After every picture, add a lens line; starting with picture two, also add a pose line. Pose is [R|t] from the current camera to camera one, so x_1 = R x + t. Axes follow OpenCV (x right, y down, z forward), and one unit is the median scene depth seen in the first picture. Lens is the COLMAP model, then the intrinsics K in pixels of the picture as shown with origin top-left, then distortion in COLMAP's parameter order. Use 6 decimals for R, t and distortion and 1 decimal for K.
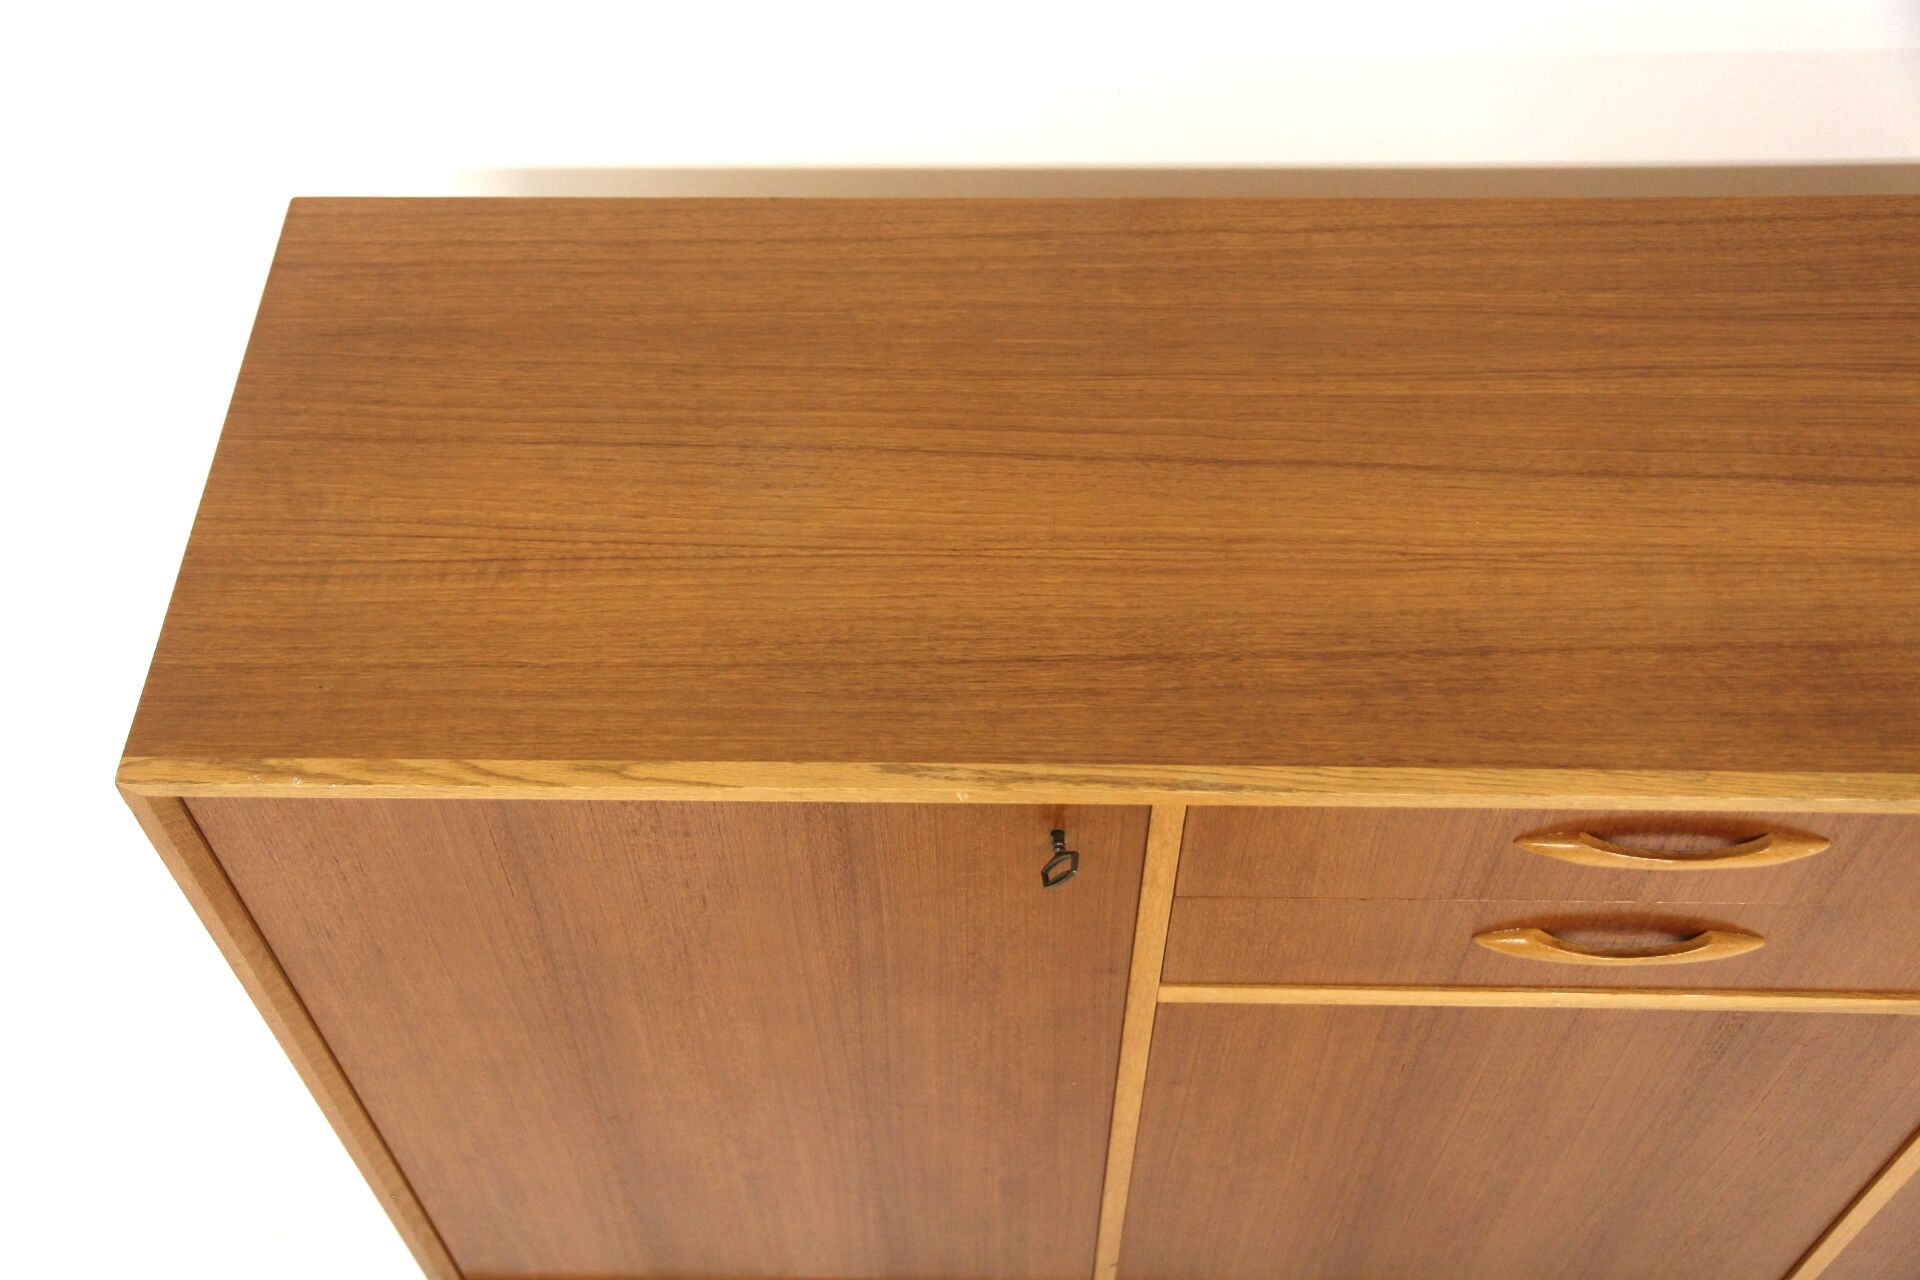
lens RADIAL K [[2072.2, 0, 960.0], [0, 2072.2, 640.0], [0, 0, 1]] dist [0.010052, 0.049982]
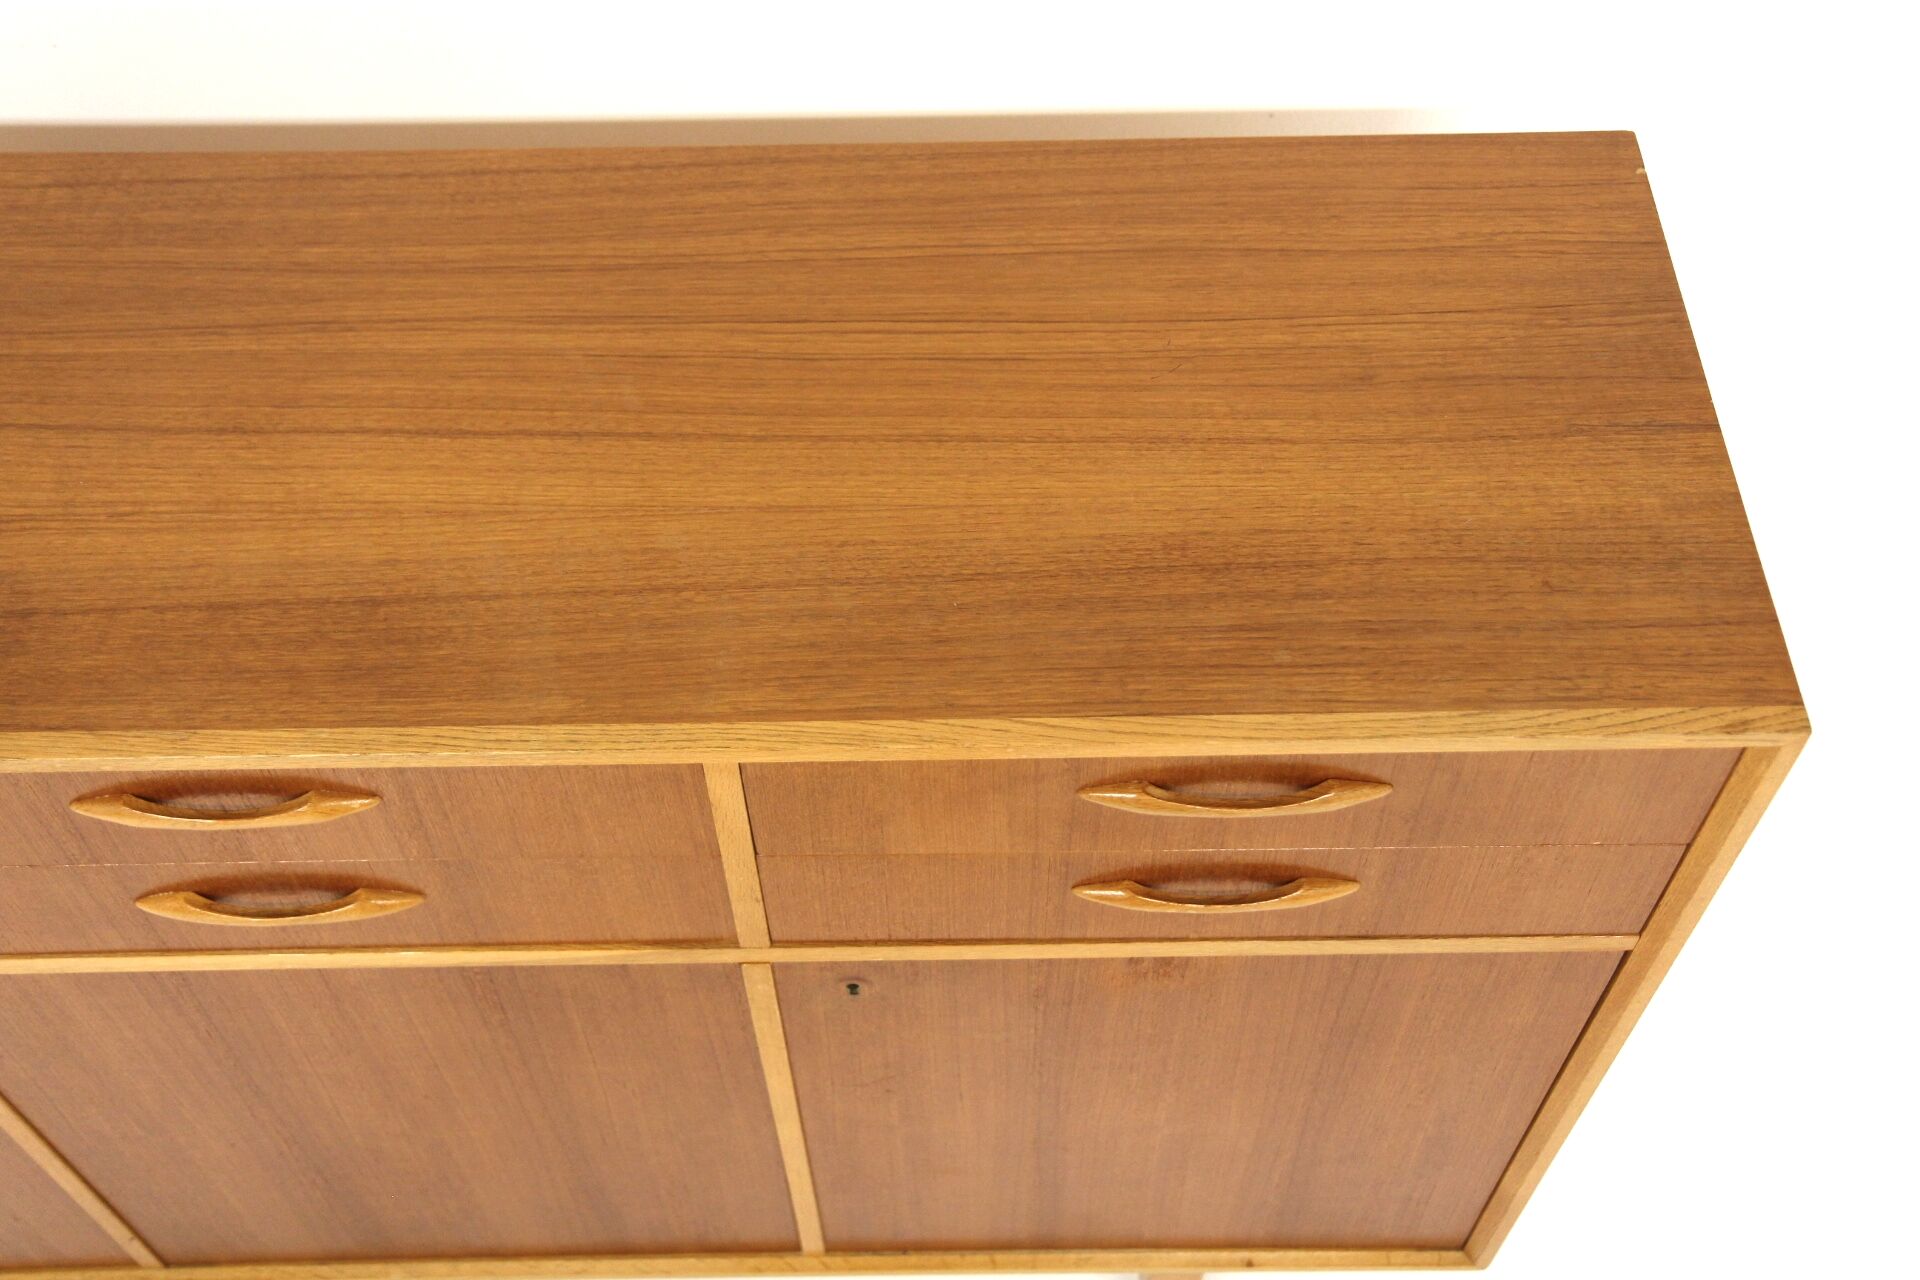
lens RADIAL K [[2121.6, 0, 951.6], [0, 2121.6, 591.4], [0, 0, 1]] dist [0.020064, 0.047066]
pose [[0.998914, -0.021118, 0.041535, 0.608744], [0.021184, 0.999775, -0.001162, 0.005136], [-0.041501, 0.002040, 0.999136, -0.029877]]
